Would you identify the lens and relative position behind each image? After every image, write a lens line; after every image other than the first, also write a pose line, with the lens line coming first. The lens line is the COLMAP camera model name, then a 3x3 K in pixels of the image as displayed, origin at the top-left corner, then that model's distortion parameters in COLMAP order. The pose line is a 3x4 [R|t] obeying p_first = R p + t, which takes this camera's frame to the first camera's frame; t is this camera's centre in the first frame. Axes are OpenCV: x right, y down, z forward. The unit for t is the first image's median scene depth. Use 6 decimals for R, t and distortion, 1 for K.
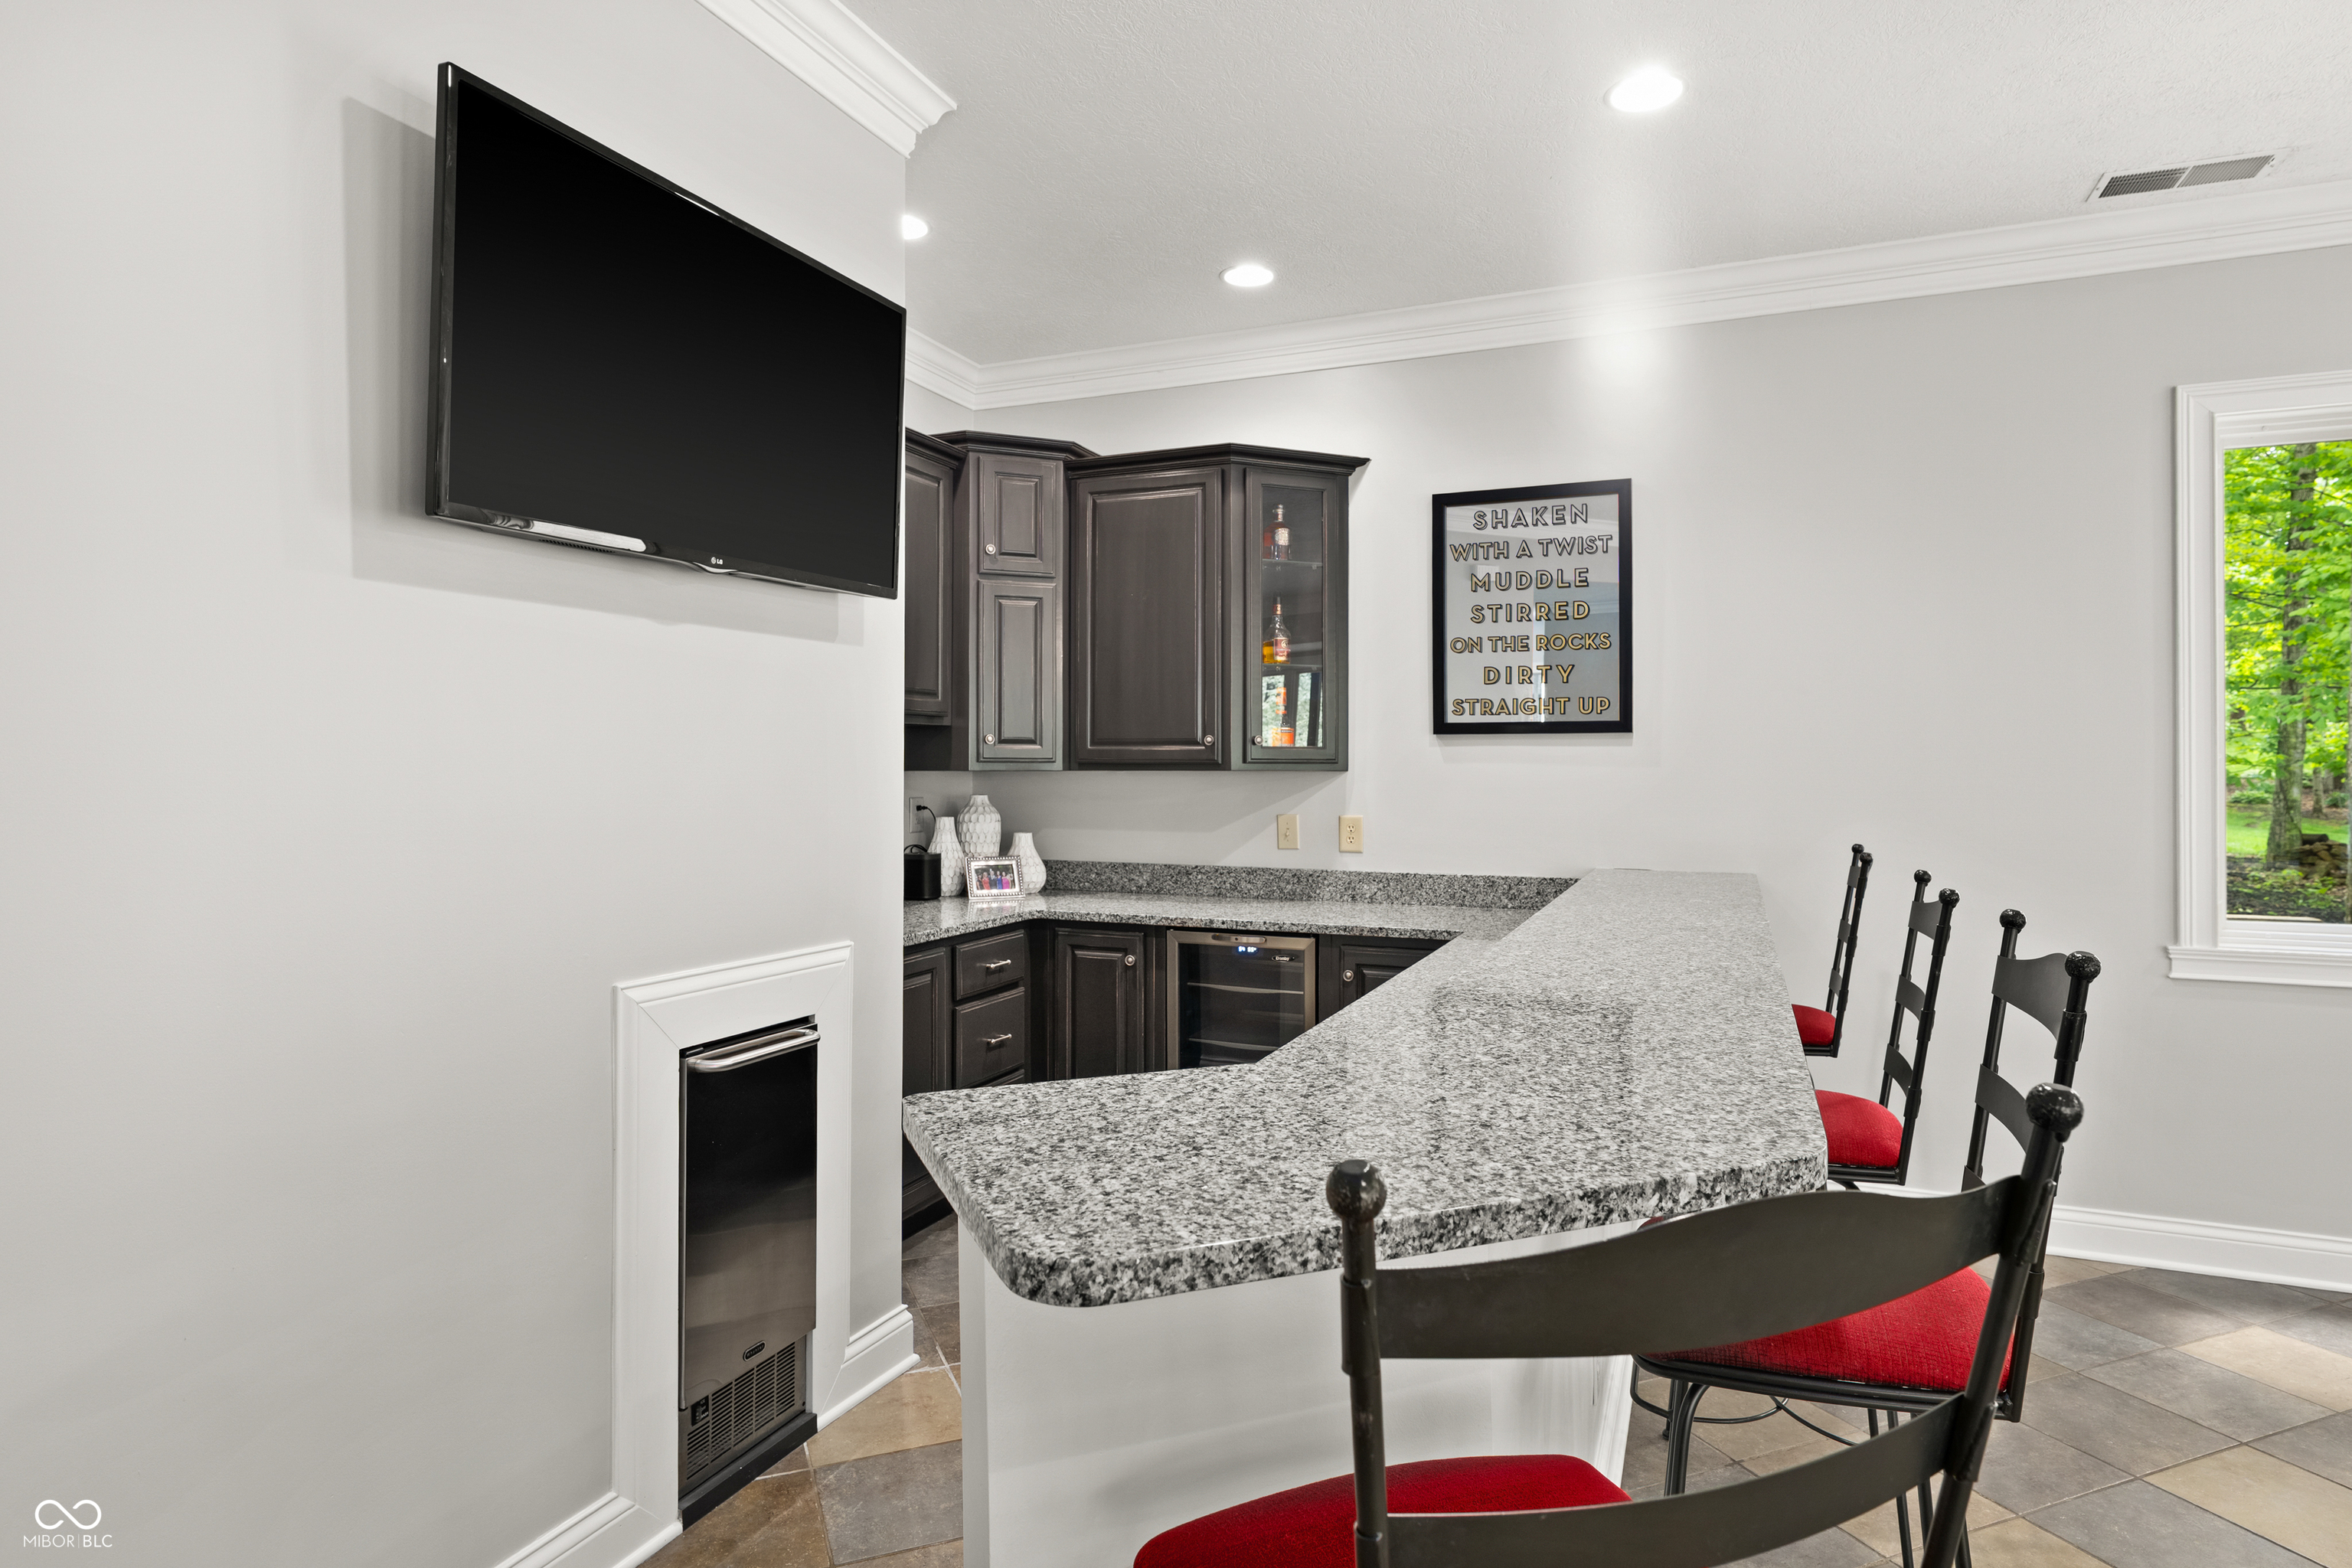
lens RADIAL K [[1295.6, 0, 1176.0], [0, 1295.6, 784.0], [0, 0, 1]] dist [-0.000242, -0.000043]
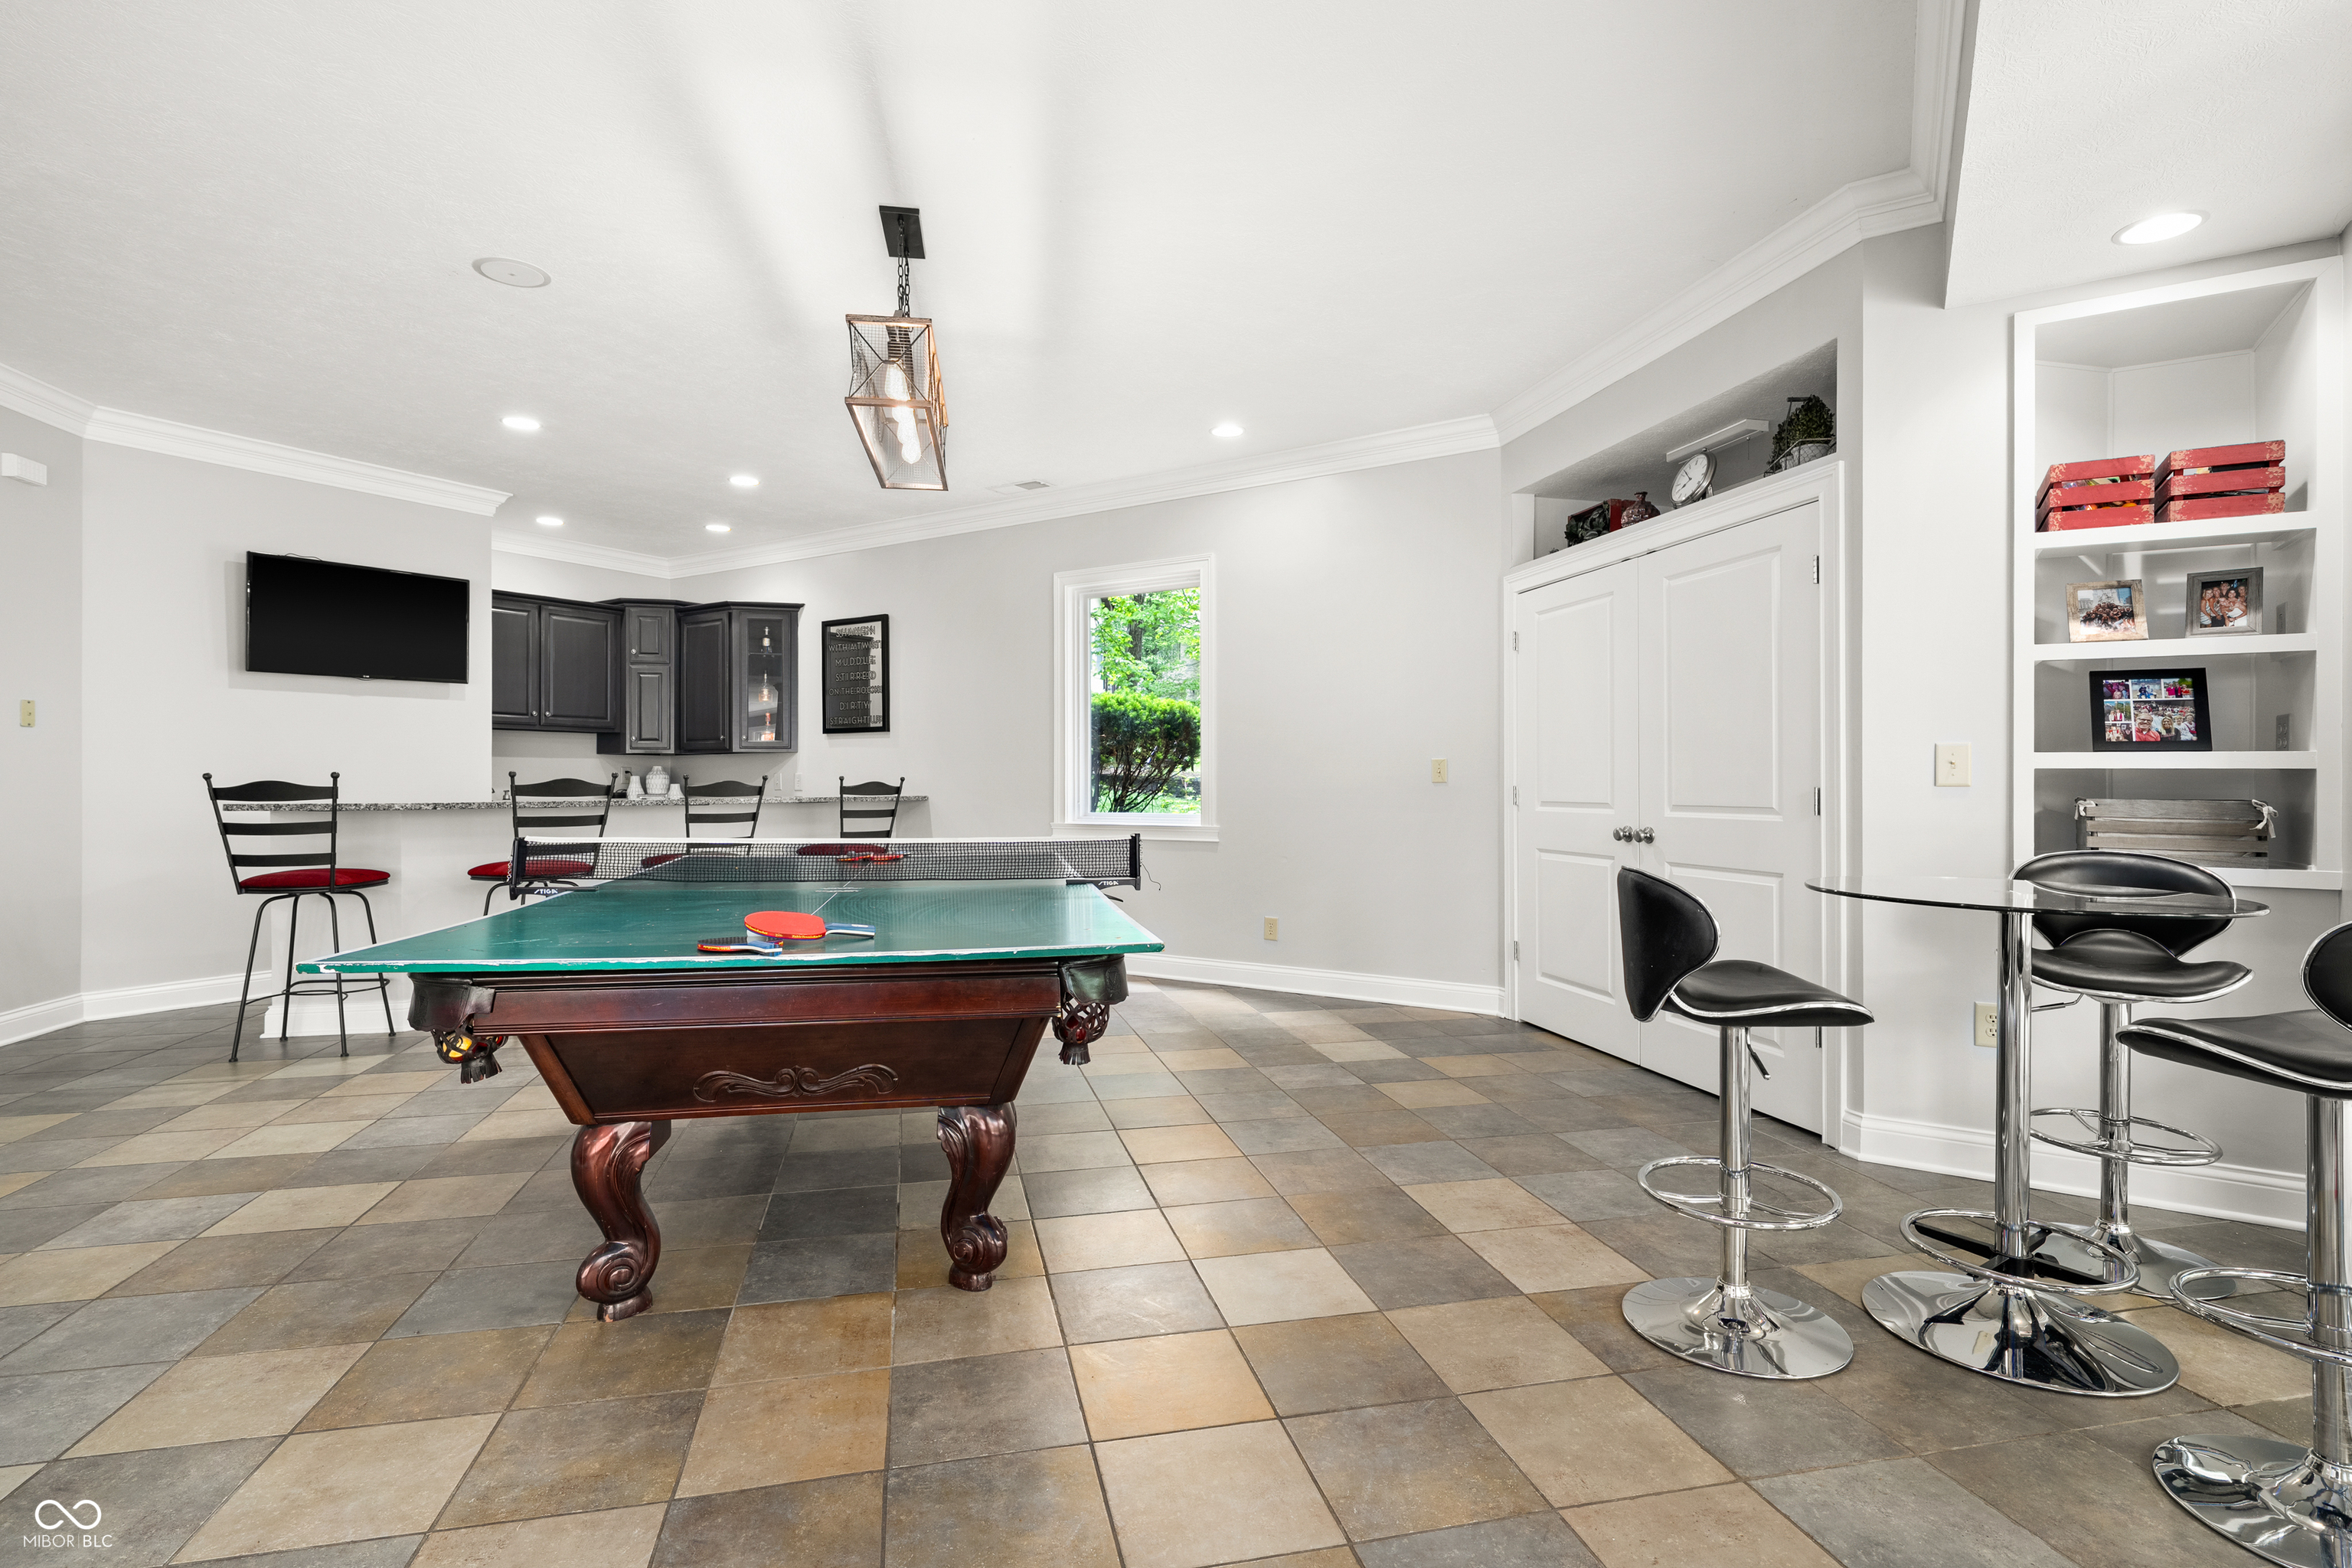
lens RADIAL K [[1118.3, 0, 1176.0], [0, 1118.3, 784.0], [0, 0, 1]] dist [-0.000580, -0.000014]
pose [[0.986376, -0.004353, -0.164448, 1.062750], [0.002746, 0.999946, -0.009998, 0.062663], [0.164483, 0.009410, 0.986335, -0.703177]]
